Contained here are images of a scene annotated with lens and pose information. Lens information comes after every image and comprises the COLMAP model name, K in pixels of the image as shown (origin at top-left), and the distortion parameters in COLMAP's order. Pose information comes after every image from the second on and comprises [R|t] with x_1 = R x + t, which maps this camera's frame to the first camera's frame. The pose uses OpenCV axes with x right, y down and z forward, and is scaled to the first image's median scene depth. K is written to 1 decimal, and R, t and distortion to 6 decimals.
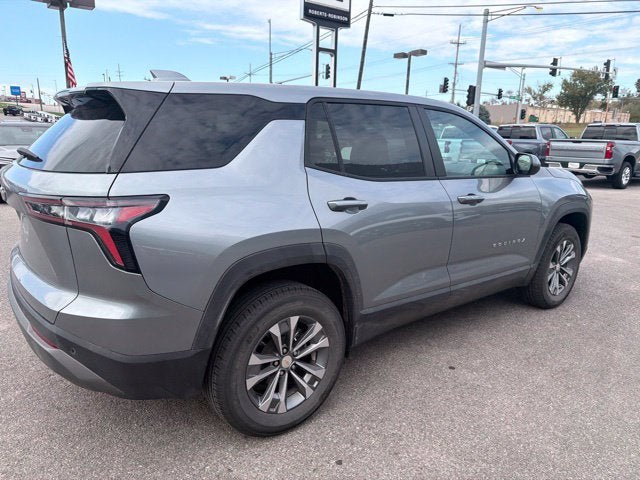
lens RADIAL K [[455.7, 0, 323.7], [0, 455.7, 242.2], [0, 0, 1]] dist [0.023710, -0.027537]
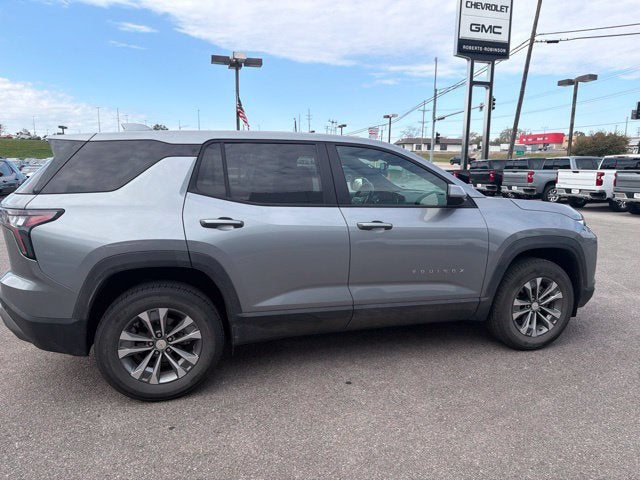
lens RADIAL K [[455.0, 0, 322.6], [0, 455.0, 237.7], [0, 0, 1]] dist [0.008042, -0.010827]
pose [[0.929317, 0.045962, -0.366411, 0.585633], [-0.075376, 0.994944, -0.066369, 0.013317], [0.361508, 0.089297, 0.928083, -0.029157]]
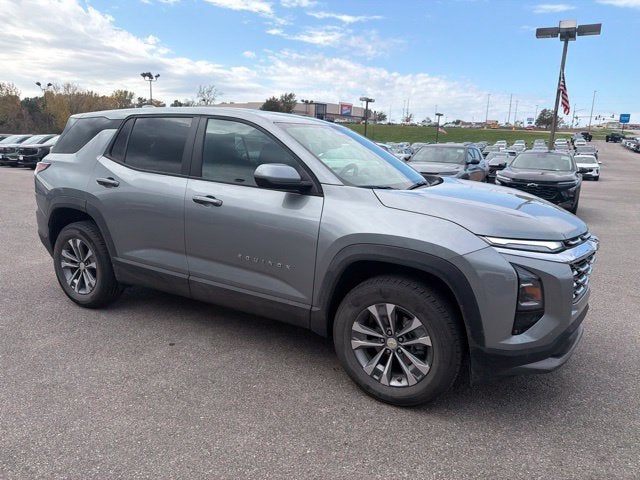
lens RADIAL K [[449.3, 0, 322.3], [0, 449.3, 240.1], [0, 0, 1]] dist [0.048060, -0.065968]
pose [[0.382252, 0.188759, -0.904574, 1.363087], [-0.241420, 0.965315, 0.099416, -0.171304], [0.891964, 0.180380, 0.414564, 0.809036]]
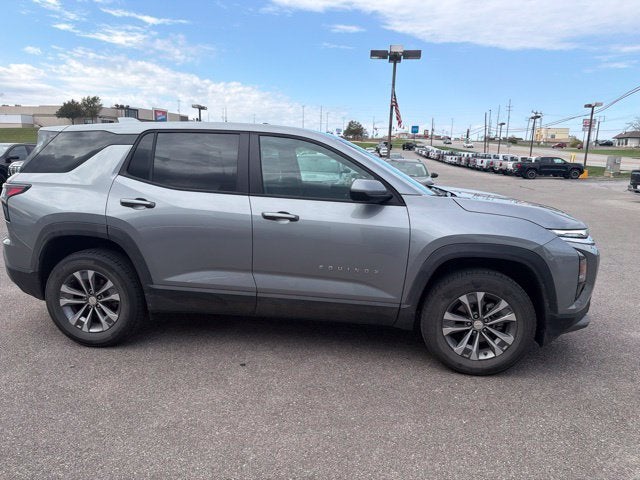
lens RADIAL K [[451.3, 0, 322.5], [0, 451.3, 247.8], [0, 0, 1]] dist [0.023849, -0.029201]
pose [[0.703144, 0.138895, -0.697350, 1.121417], [-0.176754, 0.984094, 0.017785, -0.056868], [0.688728, 0.110754, 0.716510, 0.313183]]
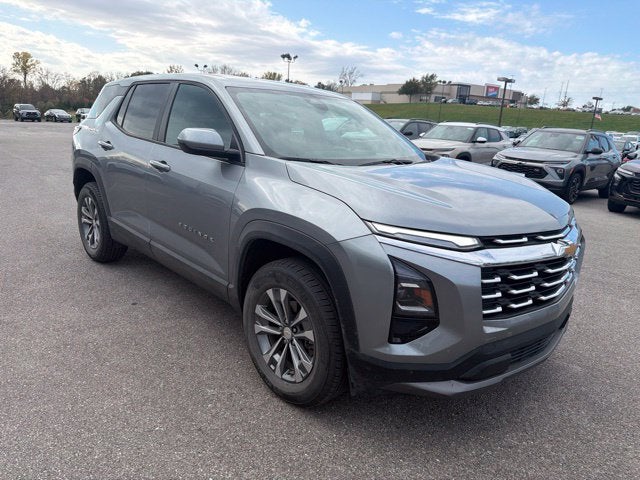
lens RADIAL K [[452.1, 0, 323.6], [0, 452.1, 237.9], [0, 0, 1]] dist [0.021135, -0.025701]
pose [[0.100028, 0.240959, -0.965367, 1.388644], [-0.291013, 0.934891, 0.203198, -0.256139], [0.951475, 0.260609, 0.163638, 1.208289]]
